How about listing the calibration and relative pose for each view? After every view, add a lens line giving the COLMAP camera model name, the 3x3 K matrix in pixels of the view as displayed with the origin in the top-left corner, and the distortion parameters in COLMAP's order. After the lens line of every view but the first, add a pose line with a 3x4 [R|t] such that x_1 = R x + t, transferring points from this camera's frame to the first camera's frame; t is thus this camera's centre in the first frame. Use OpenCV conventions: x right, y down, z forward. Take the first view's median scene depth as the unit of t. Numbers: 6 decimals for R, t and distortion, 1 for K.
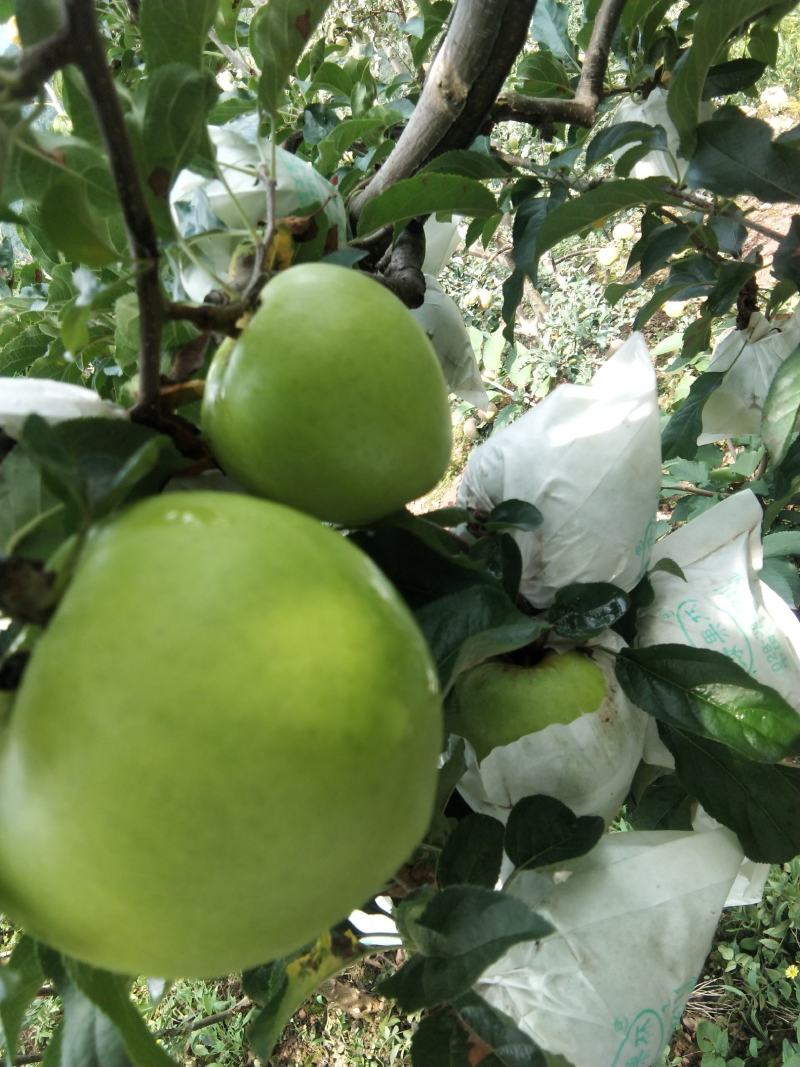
lens RADIAL K [[797.9, 0, 399.6], [0, 797.9, 500.2], [0, 0, 1]] dist [0.128901, -0.149147]
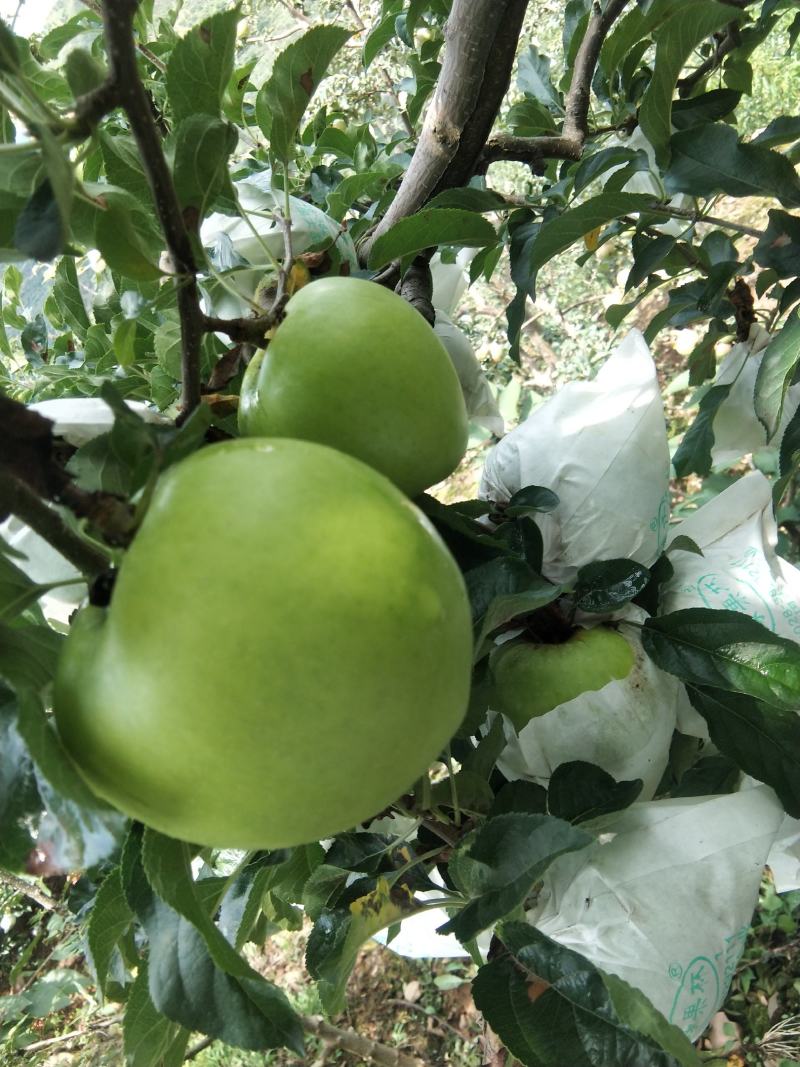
lens RADIAL K [[797.9, 0, 399.6], [0, 797.9, 500.2], [0, 0, 1]] dist [0.128901, -0.149147]
pose [[0.996901, -0.073168, -0.028887, -0.001869], [0.070854, 0.994715, -0.074308, 0.082726], [0.034171, 0.072031, 0.996817, -0.065855]]
